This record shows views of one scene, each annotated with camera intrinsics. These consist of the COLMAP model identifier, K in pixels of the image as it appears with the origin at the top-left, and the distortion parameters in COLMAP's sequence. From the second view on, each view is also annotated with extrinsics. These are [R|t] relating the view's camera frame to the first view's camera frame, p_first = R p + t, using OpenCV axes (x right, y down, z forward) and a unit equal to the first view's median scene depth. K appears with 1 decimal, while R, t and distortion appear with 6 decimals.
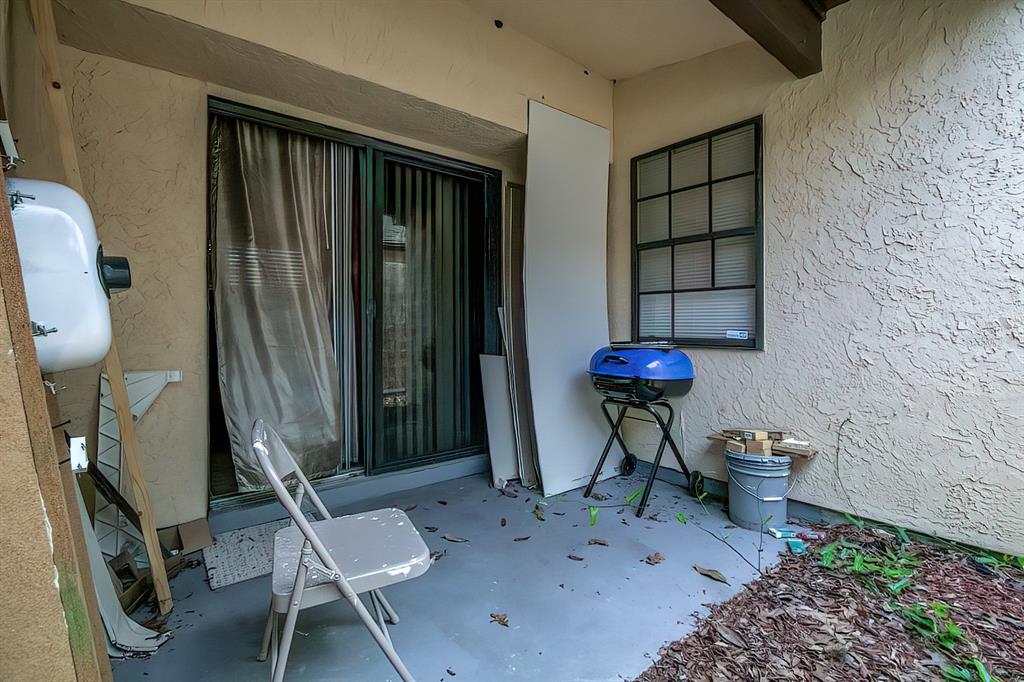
lens RADIAL K [[467.7, 0, 513.6], [0, 467.7, 326.1], [0, 0, 1]] dist [-0.000229, 0.000102]
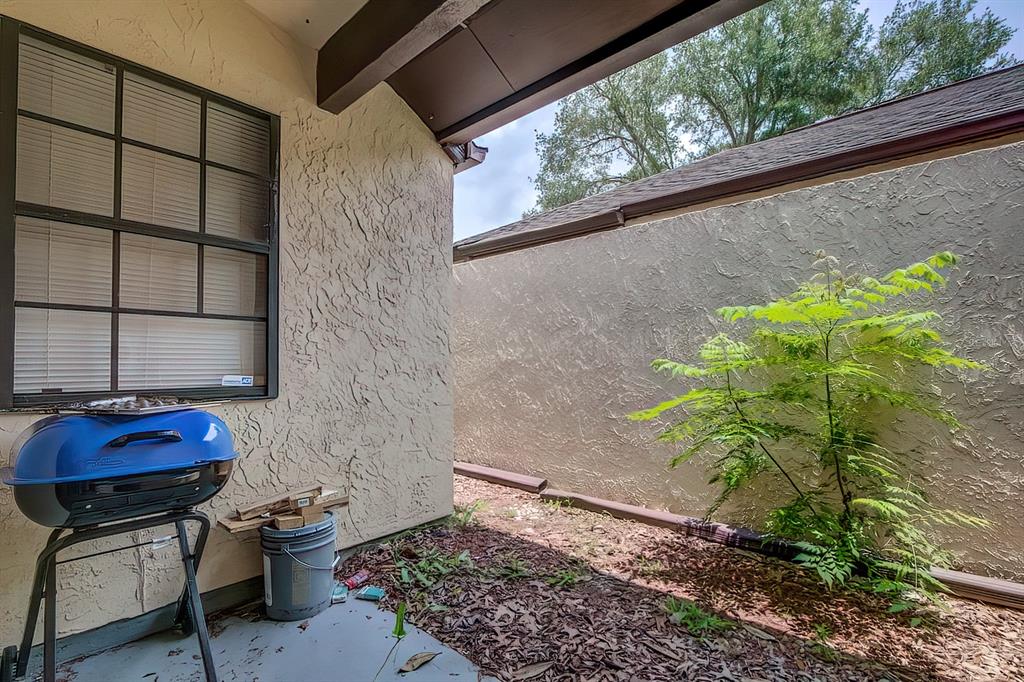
lens RADIAL K [[470.8, 0, 512.0], [0, 470.8, 341.0], [0, 0, 1]] dist [-0.001132, -0.000109]
pose [[-0.141176, 0.029313, 0.989550, -0.372888], [-0.013535, 0.999411, -0.031536, -0.030369], [-0.989892, -0.017846, -0.140696, 0.740094]]
